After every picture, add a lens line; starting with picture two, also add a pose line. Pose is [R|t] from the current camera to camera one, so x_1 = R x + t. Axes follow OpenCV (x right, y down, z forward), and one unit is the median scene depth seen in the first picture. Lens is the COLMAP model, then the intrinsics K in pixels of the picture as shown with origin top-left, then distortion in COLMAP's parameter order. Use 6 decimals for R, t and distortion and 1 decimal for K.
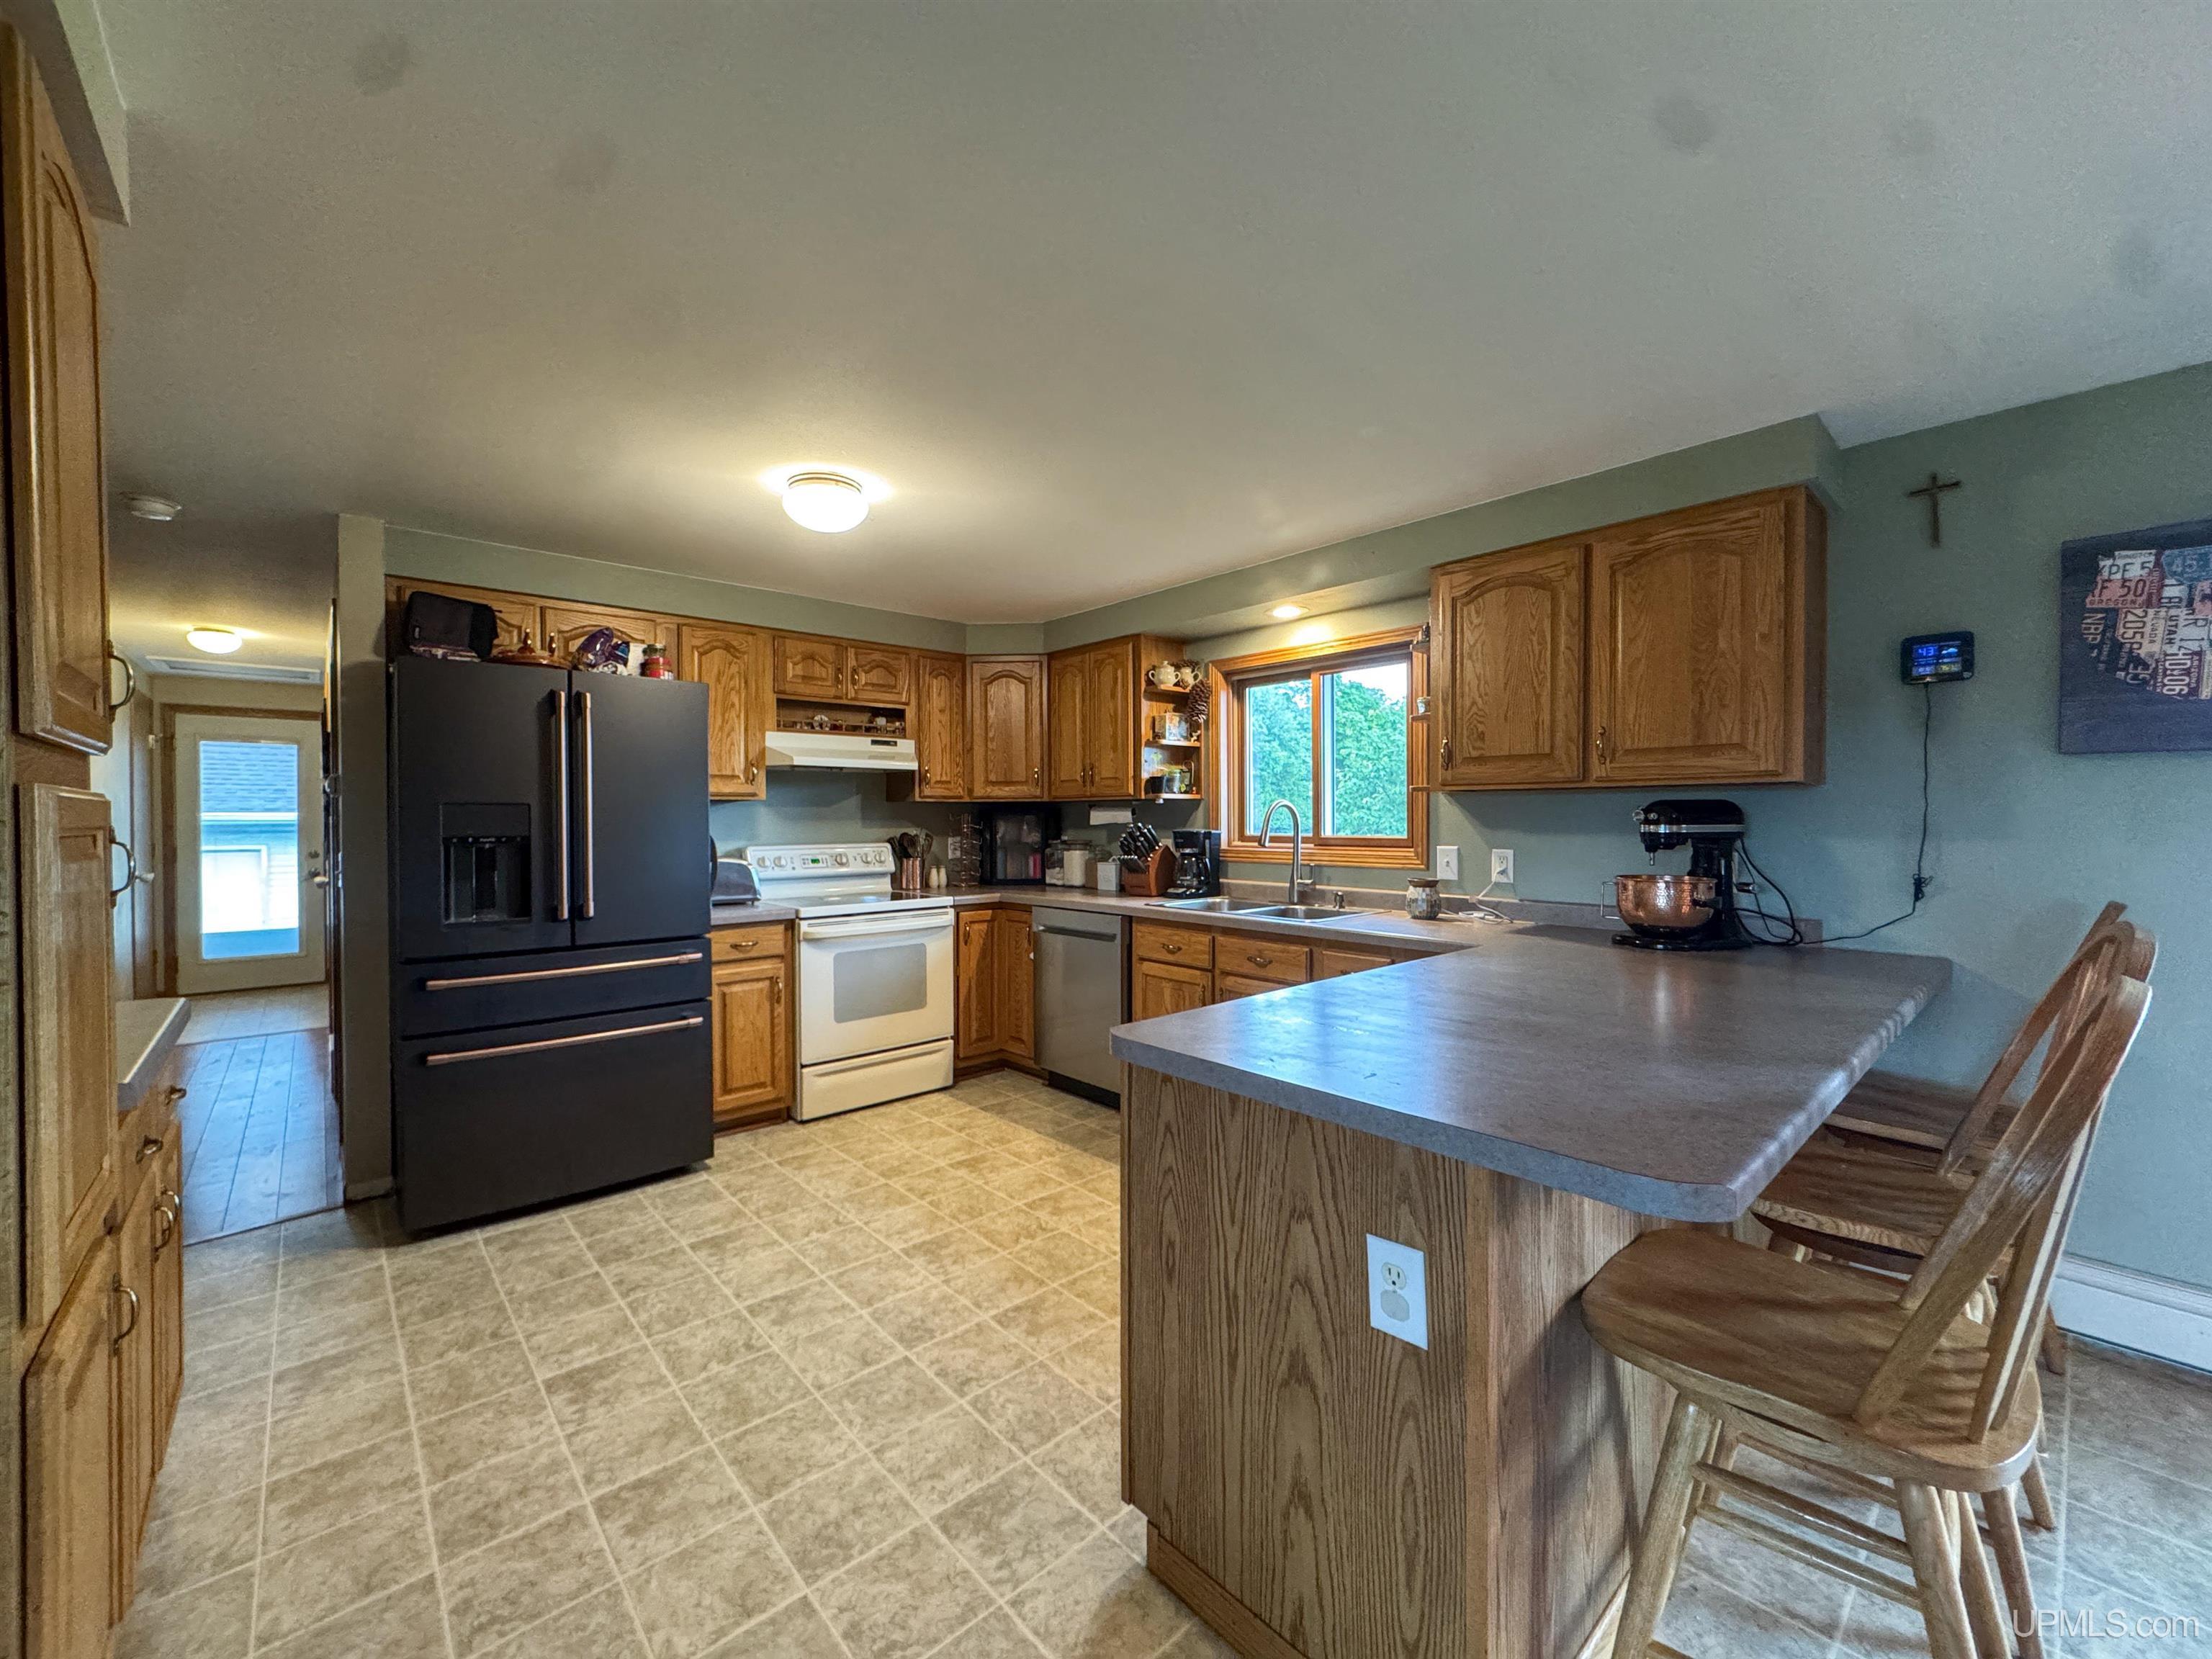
lens RADIAL K [[880.3, 0, 1071.2], [0, 880.3, 831.8], [0, 0, 1]] dist [-0.002832, 0.002257]
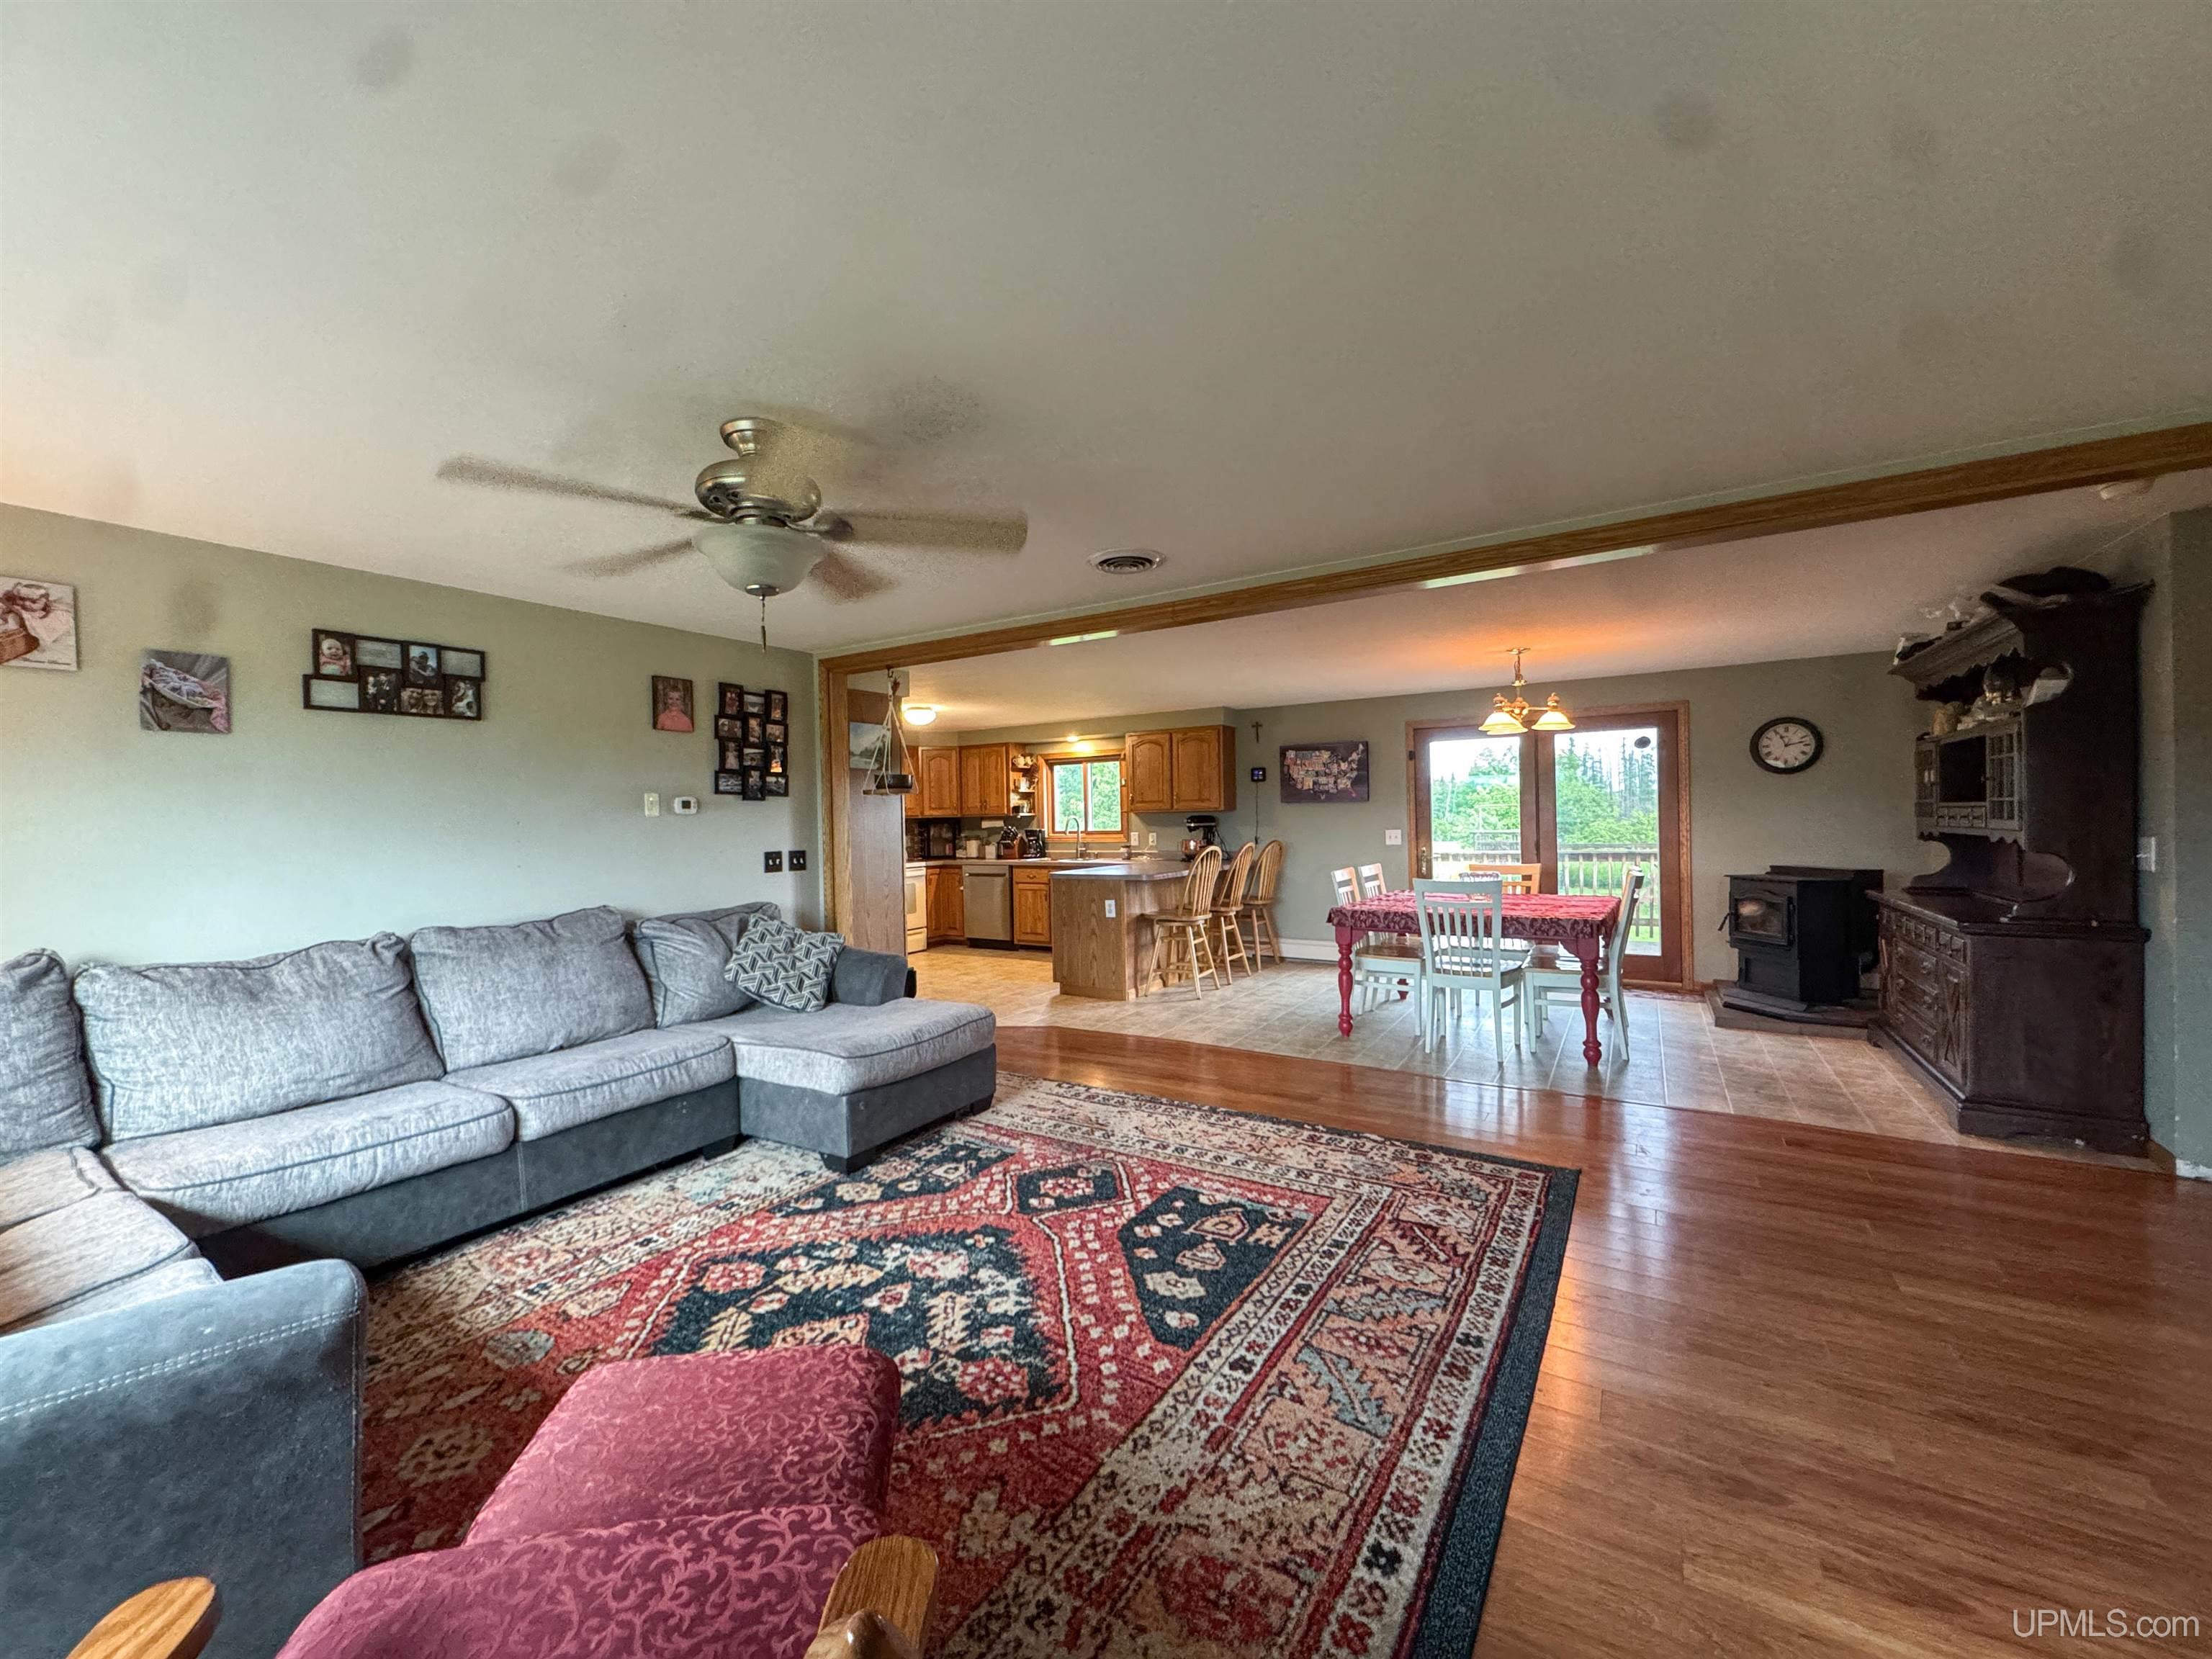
lens RADIAL K [[878.7, 0, 1067.7], [0, 878.7, 828.3], [0, 0, 1]] dist [-0.000699, -0.000780]
pose [[0.962358, -0.018432, 0.271159, -0.416375], [0.021490, 0.999734, -0.008314, 0.017503], [-0.270934, 0.013828, 0.962499, -1.286044]]
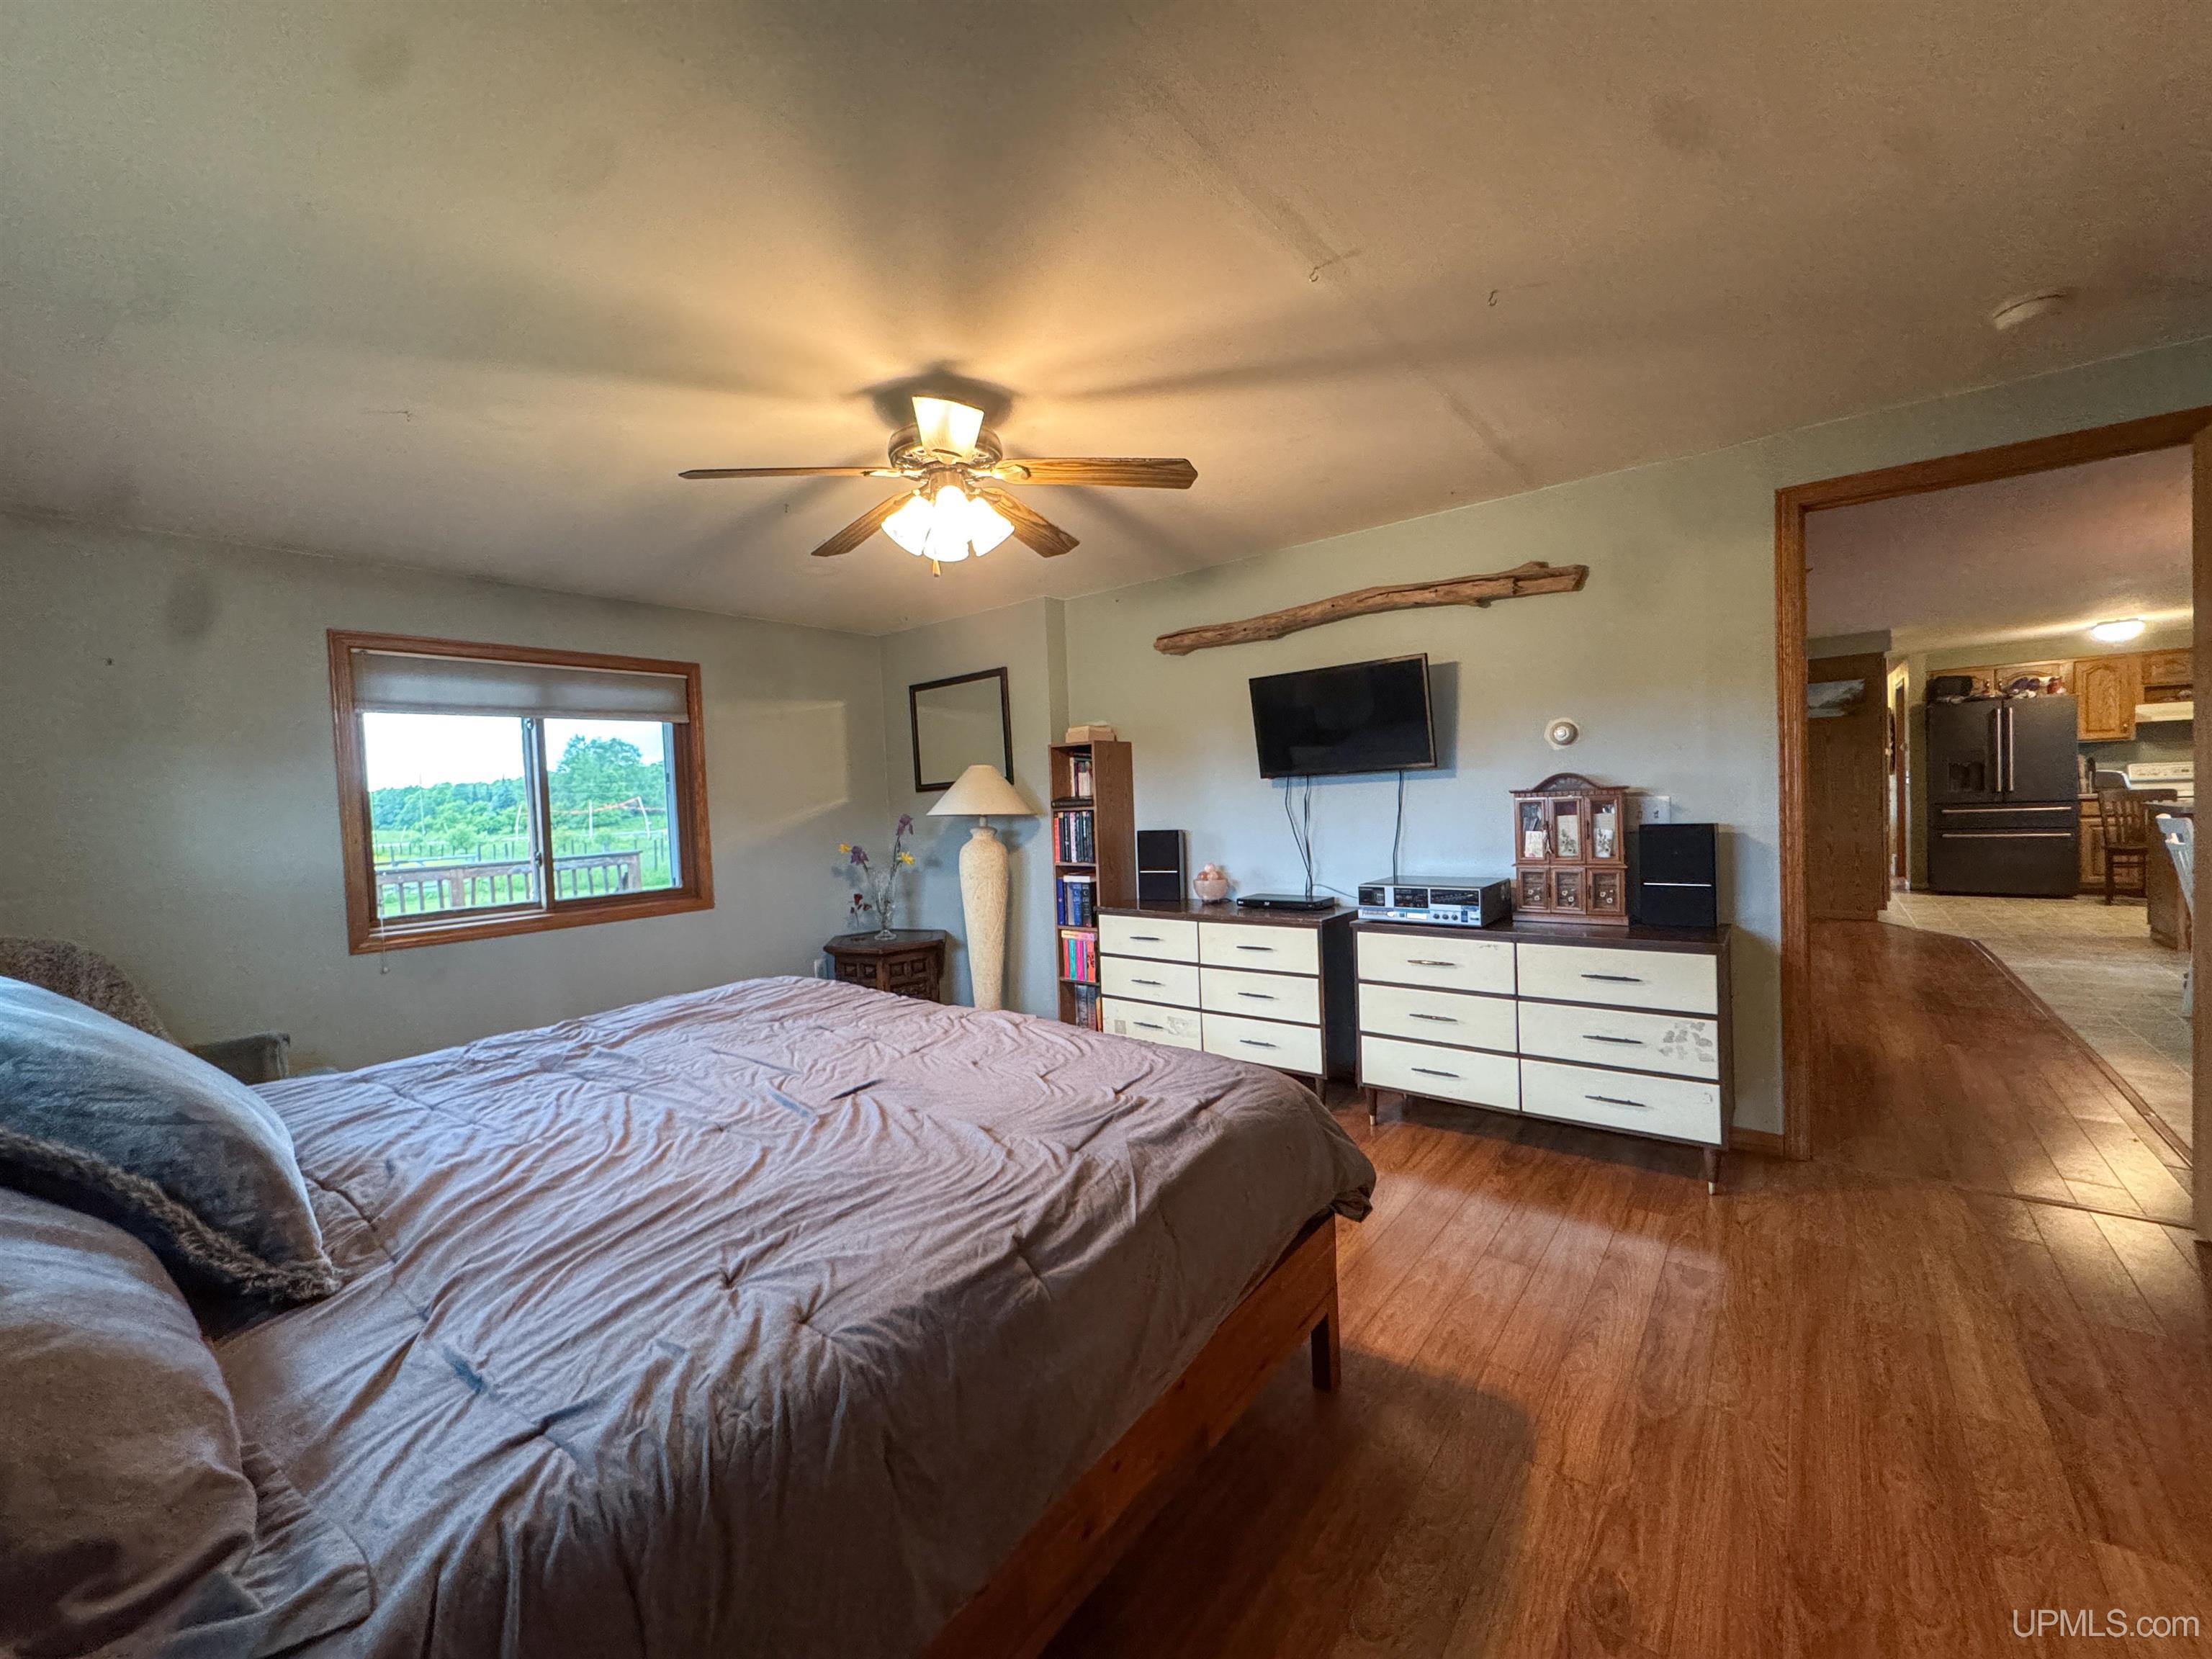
lens RADIAL K [[878.7, 0, 1067.7], [0, 878.7, 828.3], [0, 0, 1]] dist [-0.000699, -0.000780]
pose [[0.168899, 0.029100, -0.985204, 1.221923], [0.026737, 0.999061, 0.034093, 0.031990], [0.985271, -0.032100, 0.167963, -1.741314]]
